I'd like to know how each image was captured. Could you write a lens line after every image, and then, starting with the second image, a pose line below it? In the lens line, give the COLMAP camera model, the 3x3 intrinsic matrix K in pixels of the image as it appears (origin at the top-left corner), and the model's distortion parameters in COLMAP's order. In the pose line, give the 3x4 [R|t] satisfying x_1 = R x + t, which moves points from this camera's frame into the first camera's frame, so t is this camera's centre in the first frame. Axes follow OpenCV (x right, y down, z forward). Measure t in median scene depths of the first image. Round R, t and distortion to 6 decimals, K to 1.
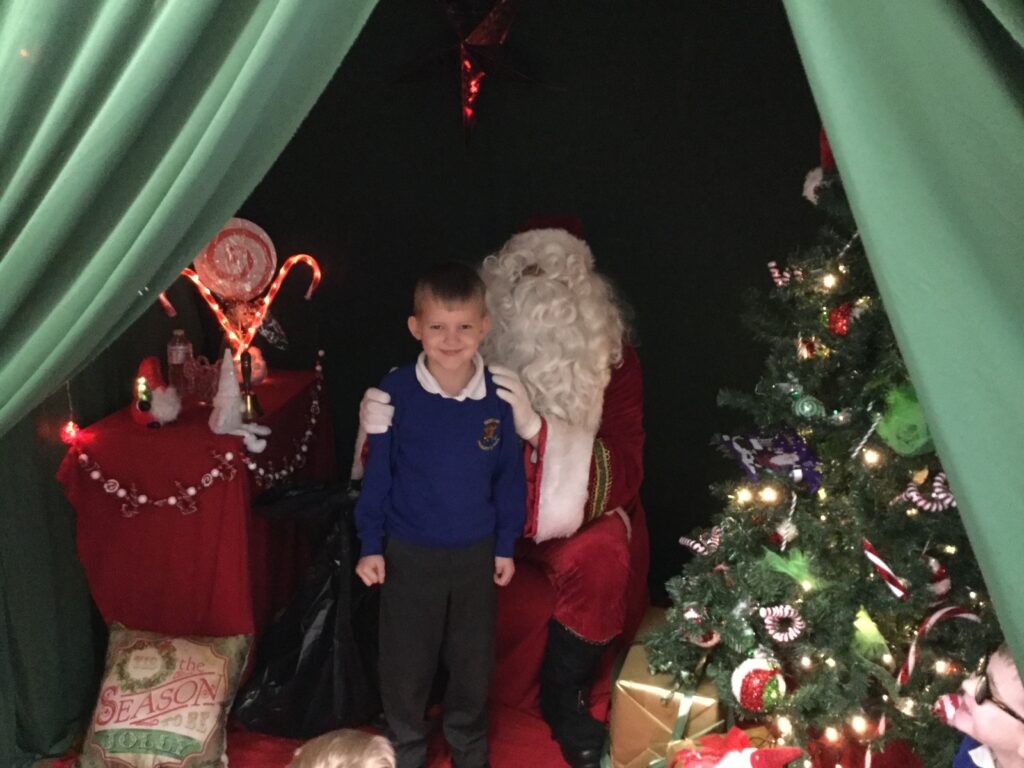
lens RADIAL K [[952.0, 0, 512.6], [0, 952.0, 382.0], [0, 0, 1]] dist [0.015923, 0.000000]
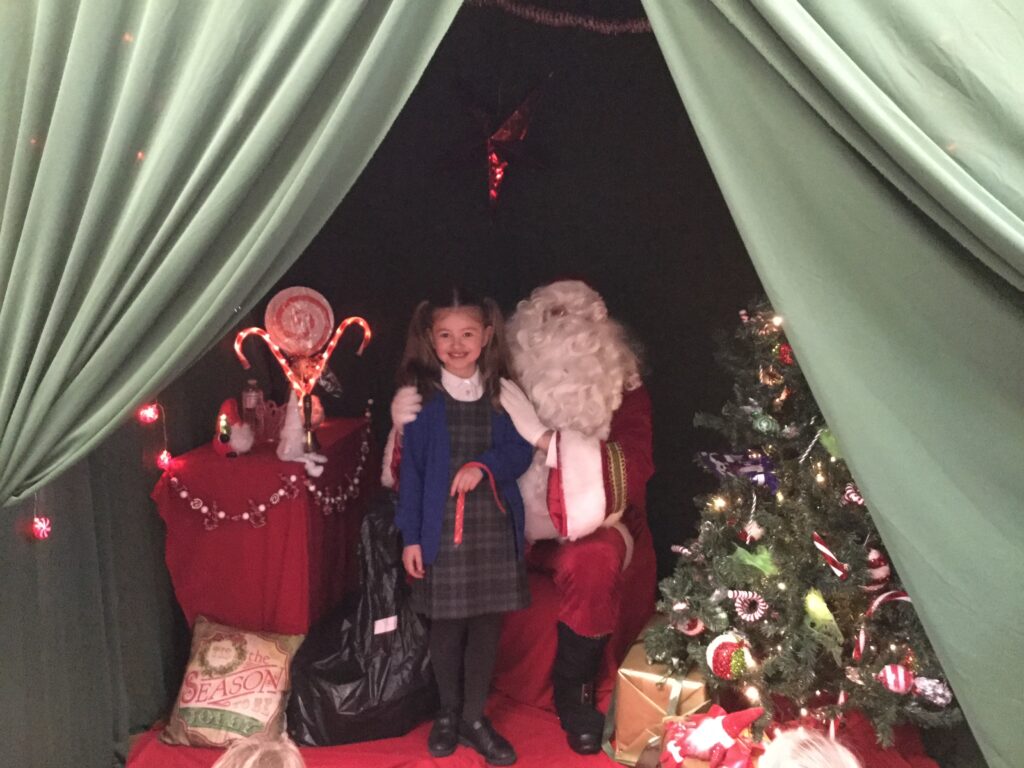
lens RADIAL K [[952.0, 0, 511.4], [0, 952.0, 385.4], [0, 0, 1]] dist [0.015923, 0.000000]
pose [[0.998357, -0.009803, -0.056461, 0.047069], [0.004875, 0.996218, -0.086755, 0.067899], [0.057098, 0.086338, 0.994628, -0.192466]]
